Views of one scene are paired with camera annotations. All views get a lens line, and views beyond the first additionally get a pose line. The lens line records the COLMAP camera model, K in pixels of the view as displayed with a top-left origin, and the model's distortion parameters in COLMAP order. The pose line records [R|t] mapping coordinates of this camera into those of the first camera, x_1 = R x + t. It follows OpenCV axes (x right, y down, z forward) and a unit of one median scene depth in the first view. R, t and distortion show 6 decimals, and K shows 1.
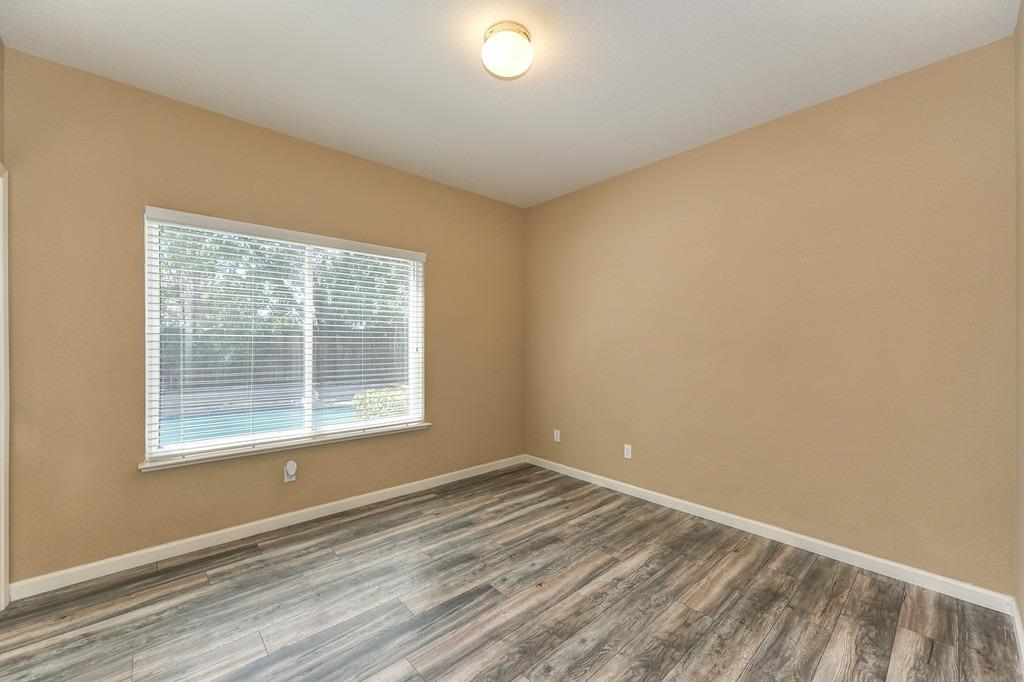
lens RADIAL K [[404.5, 0, 514.8], [0, 404.5, 344.0], [0, 0, 1]] dist [0.001996, 0.000251]
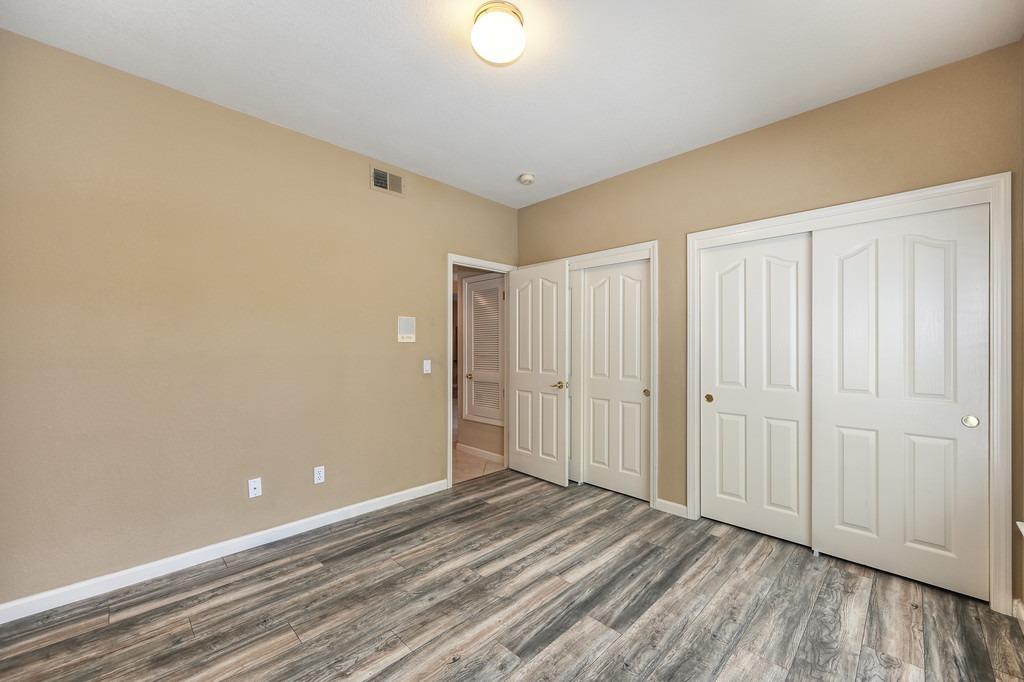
lens RADIAL K [[404.5, 0, 514.8], [0, 404.5, 344.0], [0, 0, 1]] dist [0.001996, 0.000251]
pose [[-0.998785, -0.004283, -0.049094, -0.011503], [-0.003836, 0.999950, -0.009201, 0.000764], [0.049131, -0.009002, -0.998752, 2.010078]]
